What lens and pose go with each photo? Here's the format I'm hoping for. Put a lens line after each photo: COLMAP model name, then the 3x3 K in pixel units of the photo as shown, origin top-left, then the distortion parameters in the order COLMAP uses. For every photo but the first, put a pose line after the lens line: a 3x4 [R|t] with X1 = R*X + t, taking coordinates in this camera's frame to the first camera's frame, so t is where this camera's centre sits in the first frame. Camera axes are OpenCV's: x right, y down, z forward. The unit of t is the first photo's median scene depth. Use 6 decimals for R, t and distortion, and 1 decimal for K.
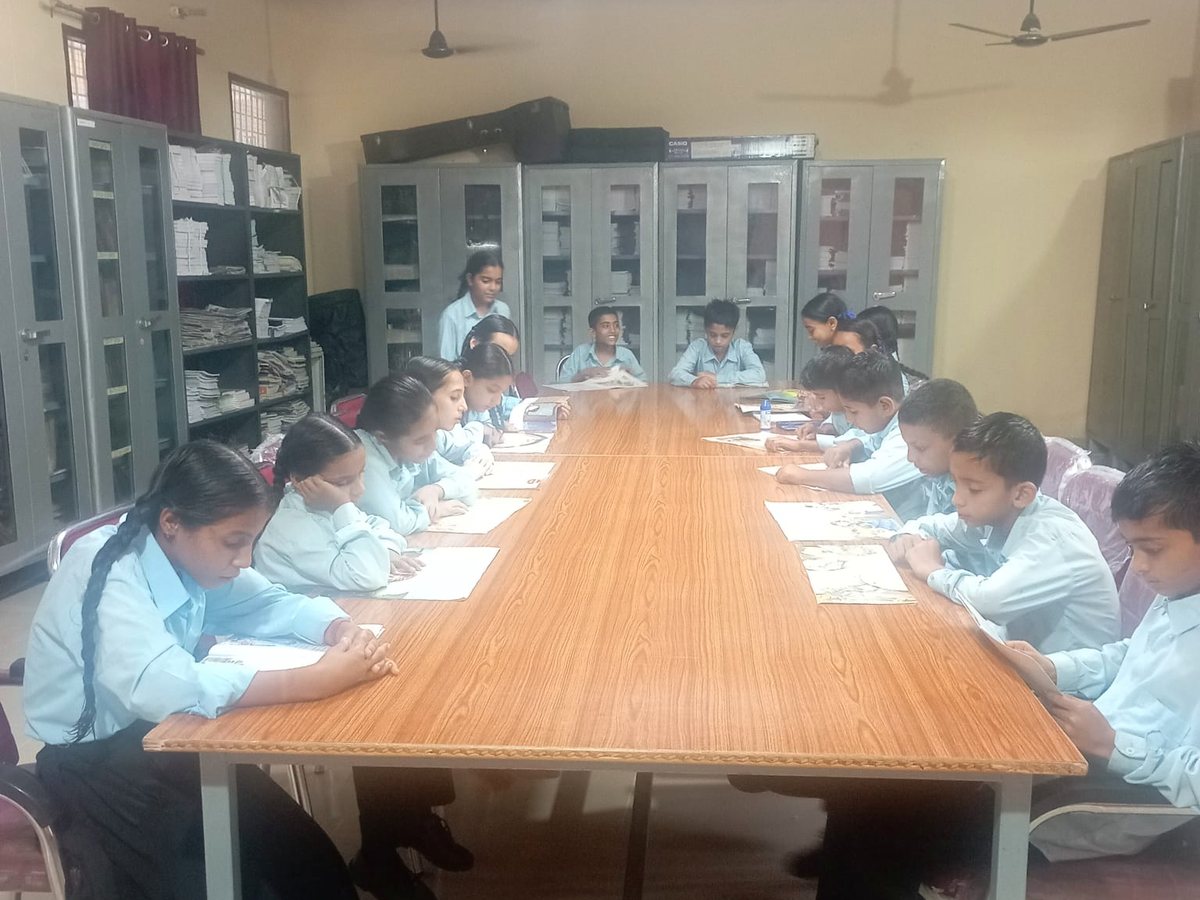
lens RADIAL K [[1328.7, 0, 597.4], [0, 1328.7, 494.2], [0, 0, 1]] dist [0.032730, -0.013920]
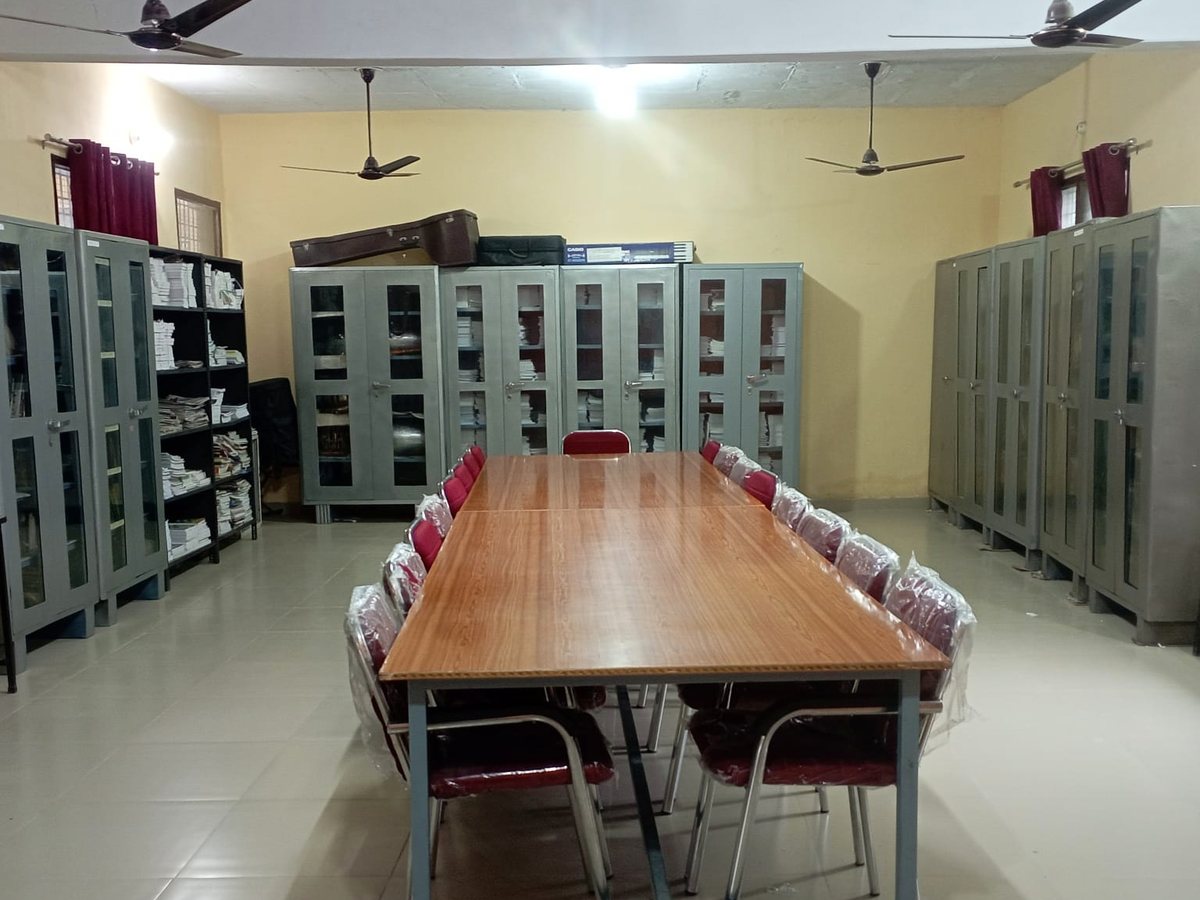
lens RADIAL K [[1328.7, 0, 597.4], [0, 1328.7, 494.2], [0, 0, 1]] dist [0.032730, -0.013920]
pose [[0.993504, -0.023117, 0.111422, -0.055666], [0.029679, 0.997899, -0.057597, 0.015207], [-0.109857, 0.060529, 0.992103, -0.135815]]
